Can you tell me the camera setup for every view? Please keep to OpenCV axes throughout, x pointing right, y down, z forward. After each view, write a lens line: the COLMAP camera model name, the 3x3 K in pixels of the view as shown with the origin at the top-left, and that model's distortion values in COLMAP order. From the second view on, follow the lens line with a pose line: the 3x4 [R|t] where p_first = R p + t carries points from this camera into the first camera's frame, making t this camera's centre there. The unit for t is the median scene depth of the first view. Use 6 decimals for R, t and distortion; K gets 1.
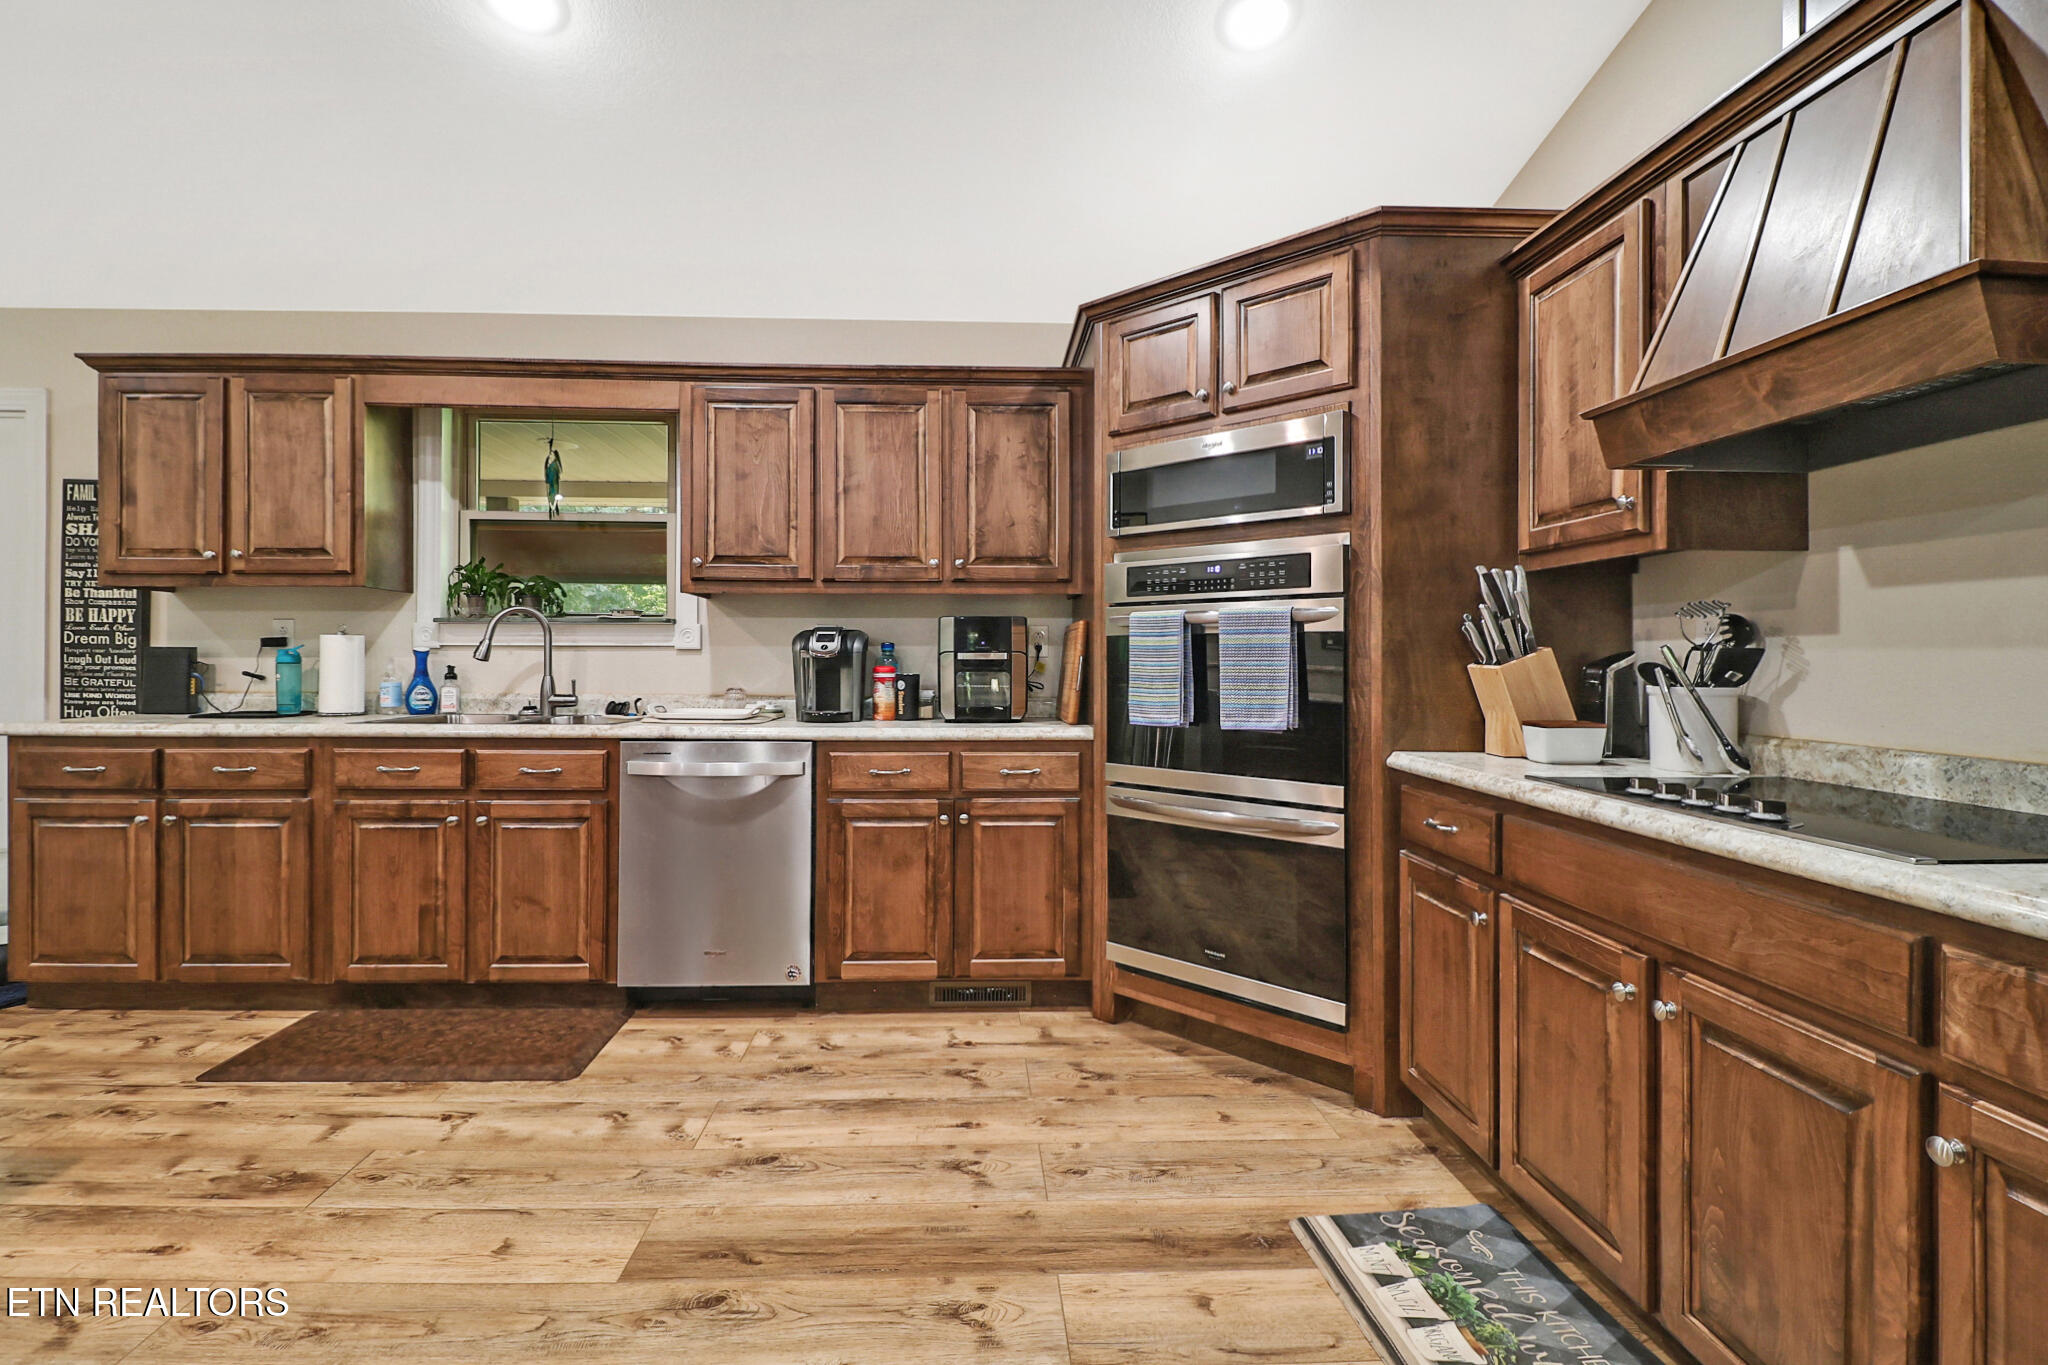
lens RADIAL K [[940.9, 0, 999.1], [0, 940.9, 645.2], [0, 0, 1]] dist [0.002202, -0.015135]
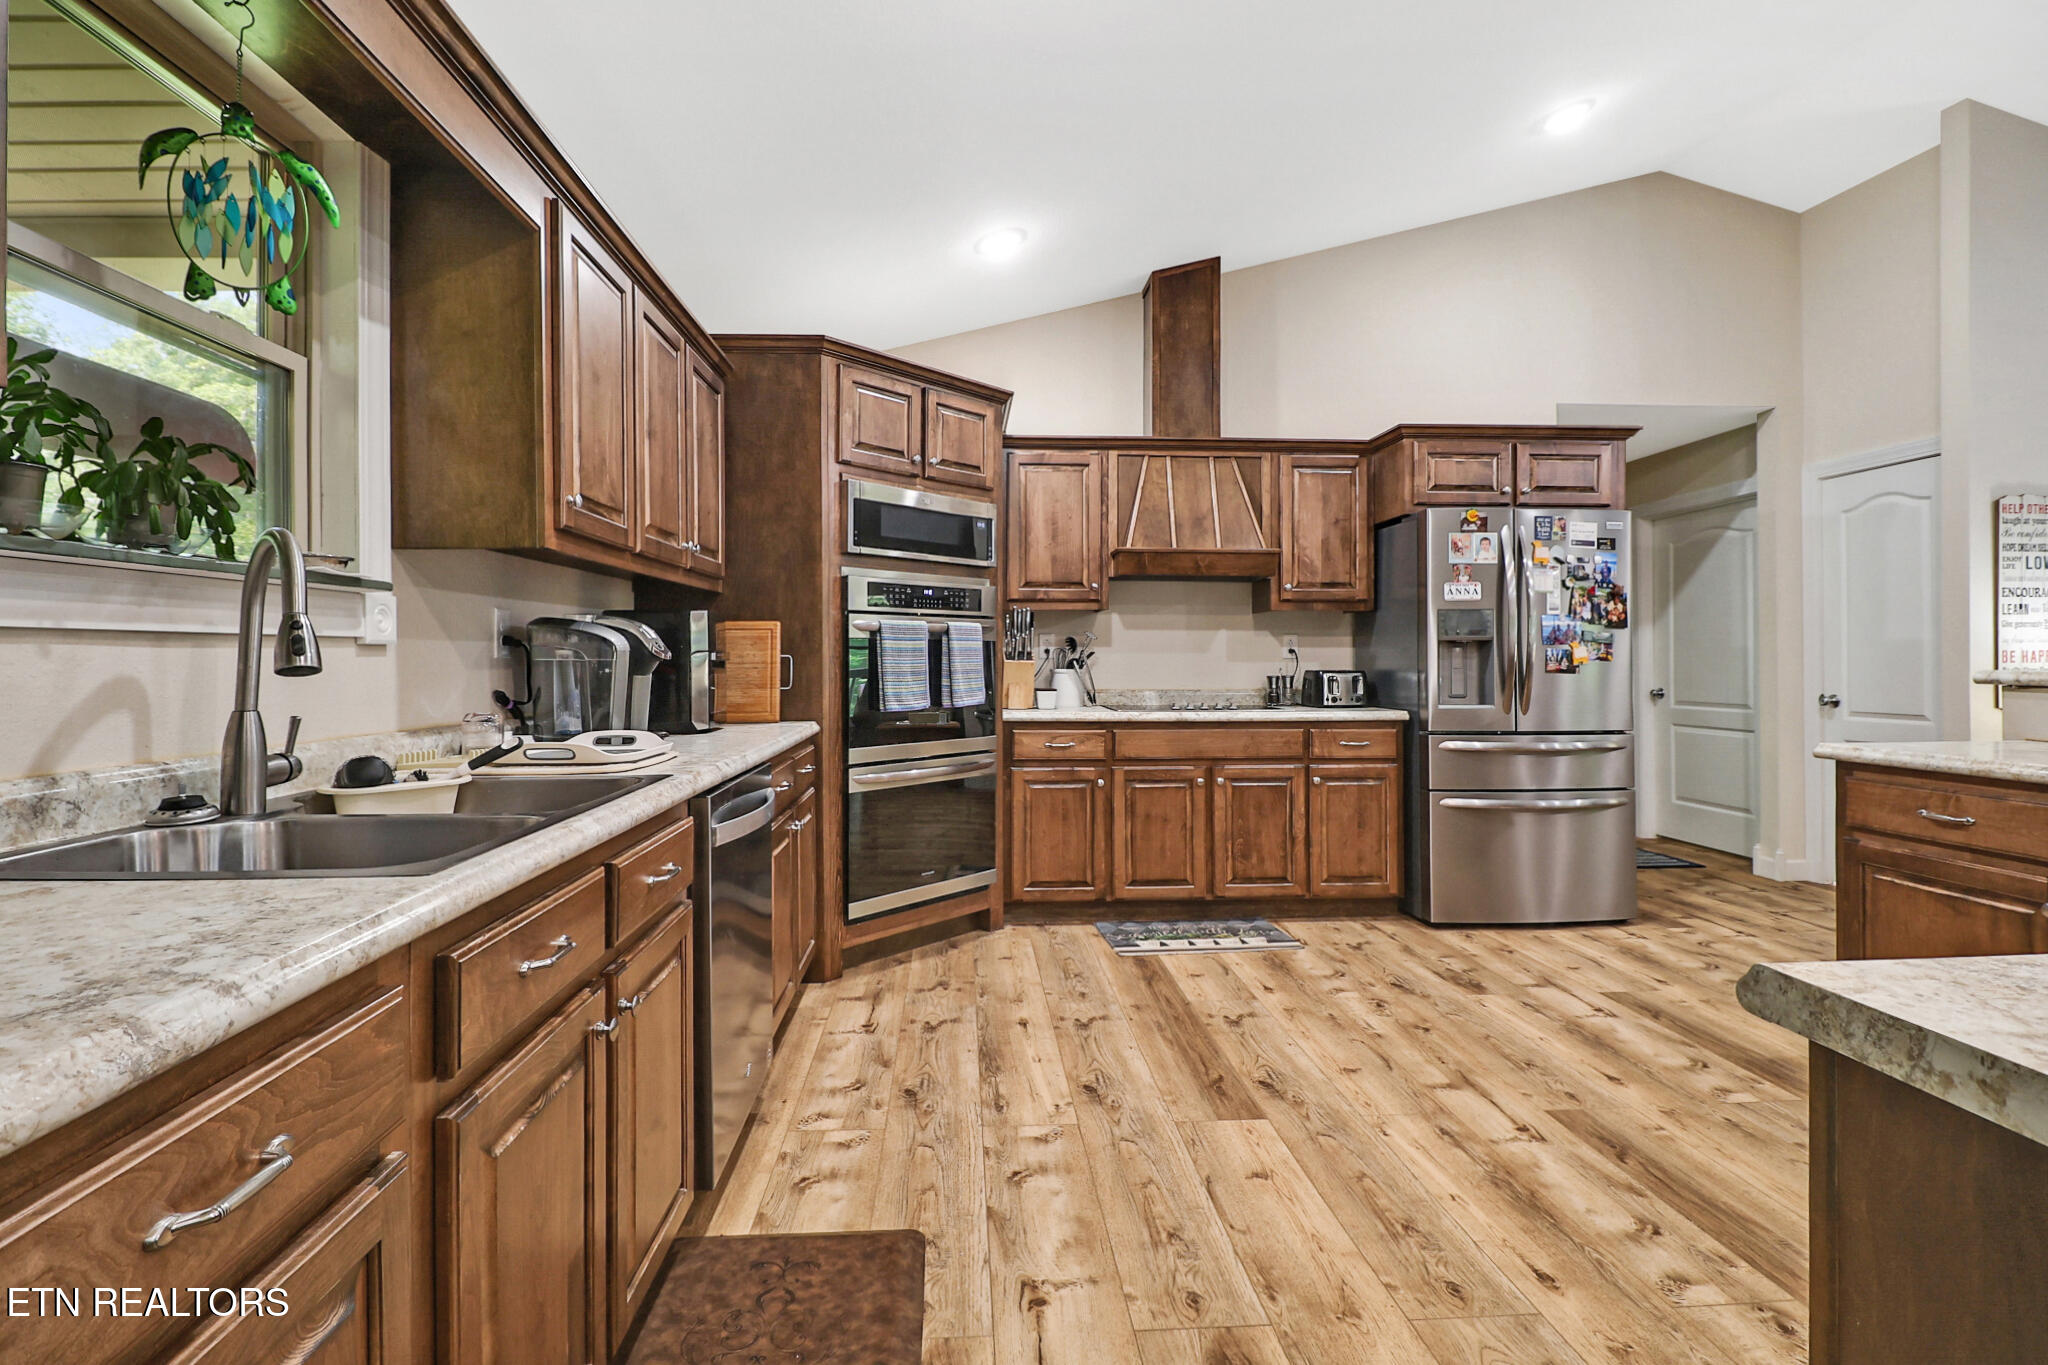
lens RADIAL K [[939.1, 0, 1008.0], [0, 939.1, 652.1], [0, 0, 1]] dist [0.002316, -0.015727]
pose [[-0.012075, 0.001502, 0.999926, -1.057572], [-0.013143, 0.999912, -0.001660, 0.005761], [-0.999841, -0.013162, -0.012054, 0.839913]]
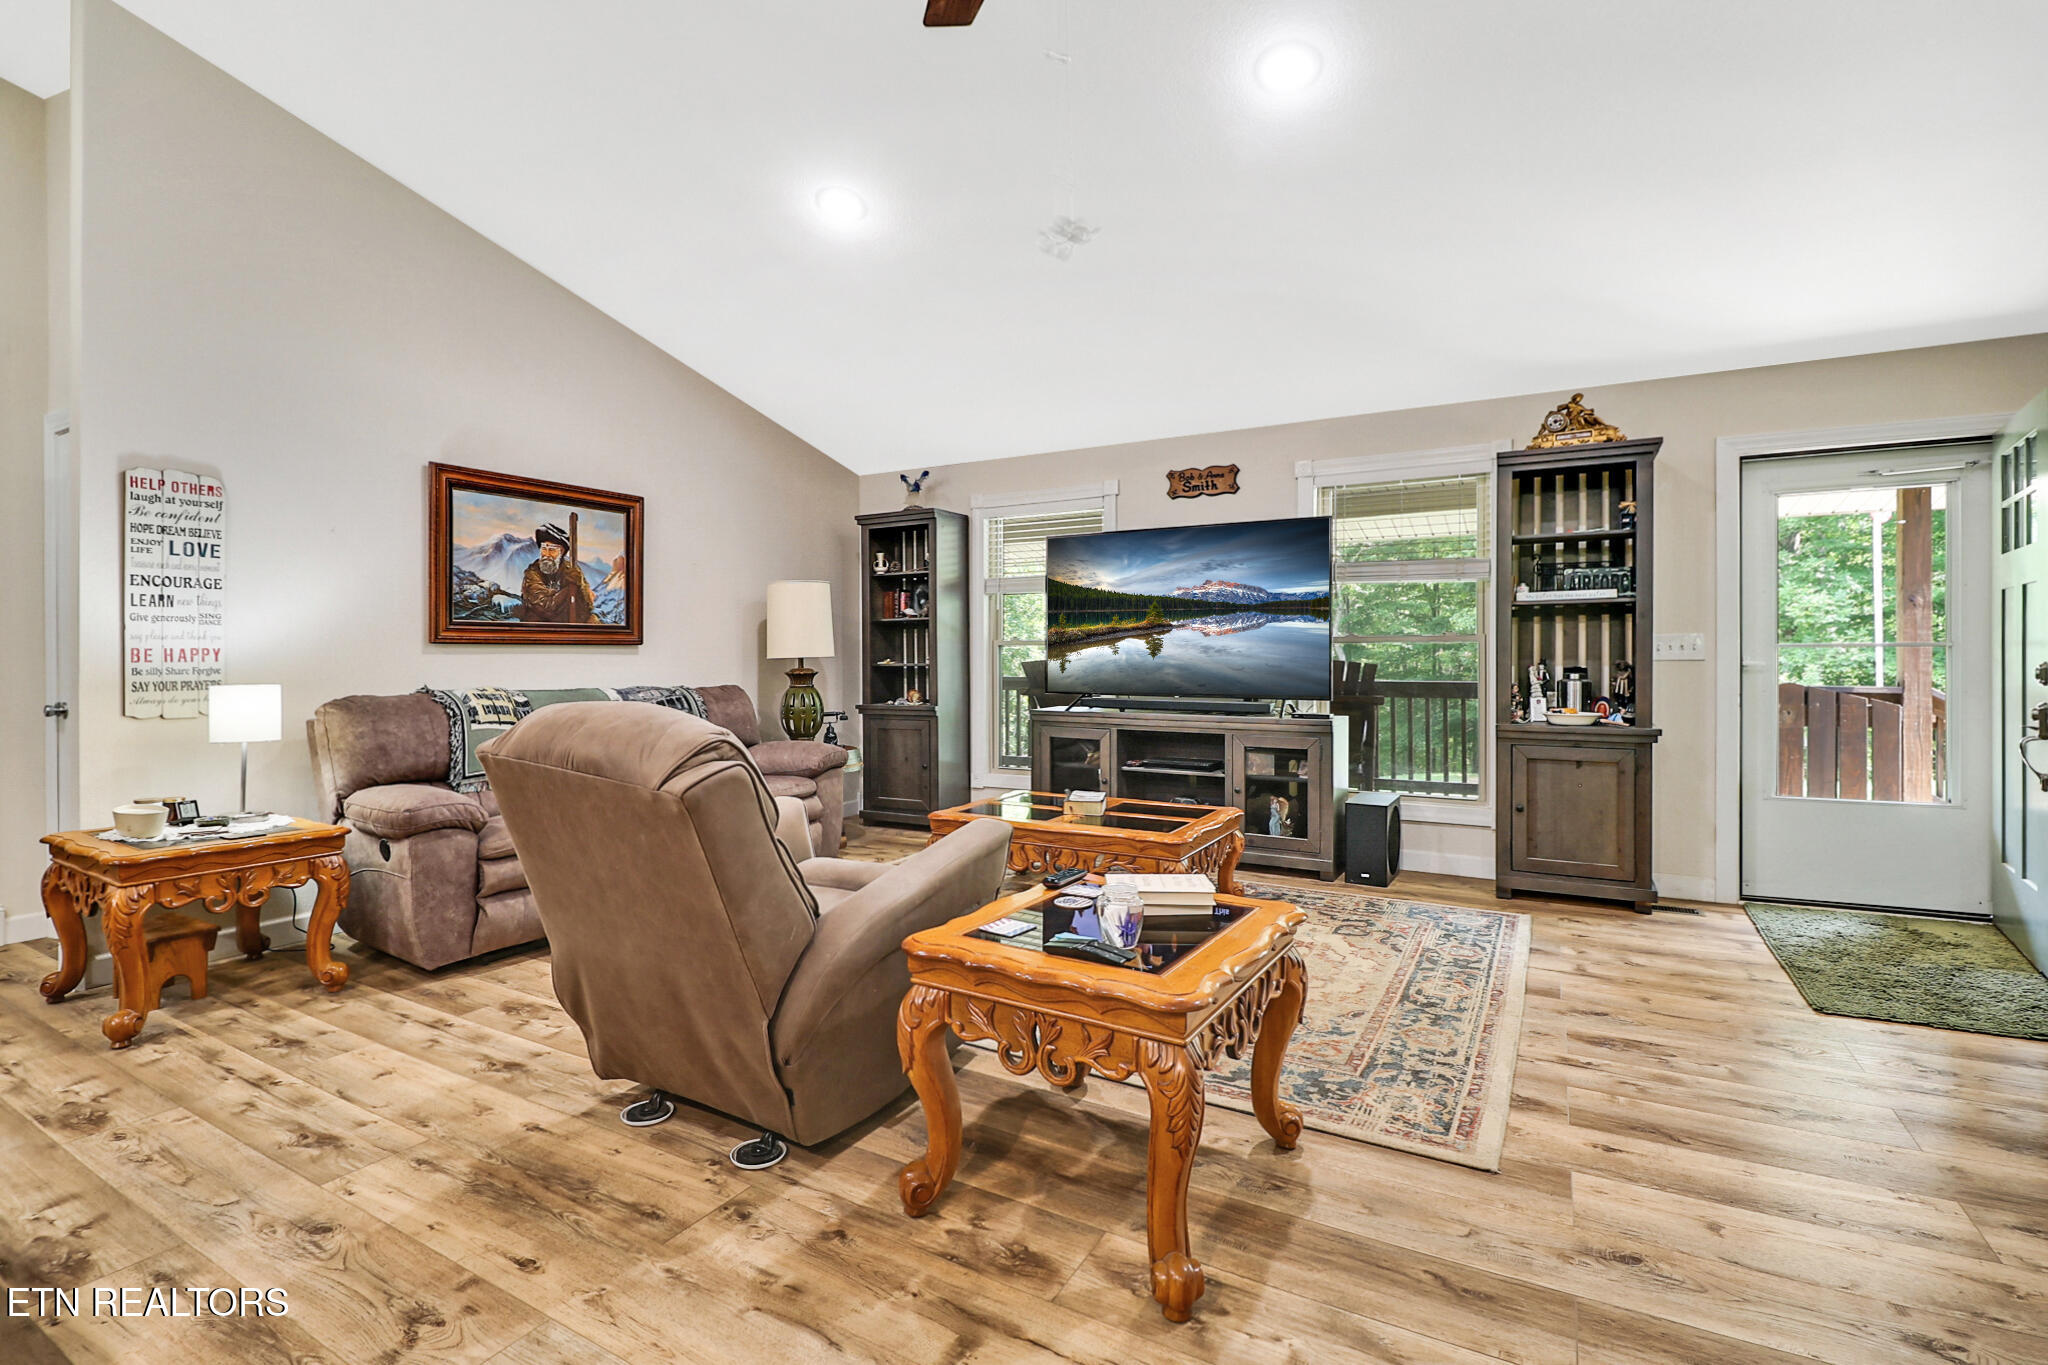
lens RADIAL K [[939.1, 0, 1008.0], [0, 939.1, 652.1], [0, 0, 1]] dist [0.002316, -0.015727]
pose [[-0.844596, -0.001089, 0.535404, -1.266606], [-0.009632, 0.999867, -0.013160, -0.009290], [-0.535318, -0.016272, -0.844494, -0.249967]]
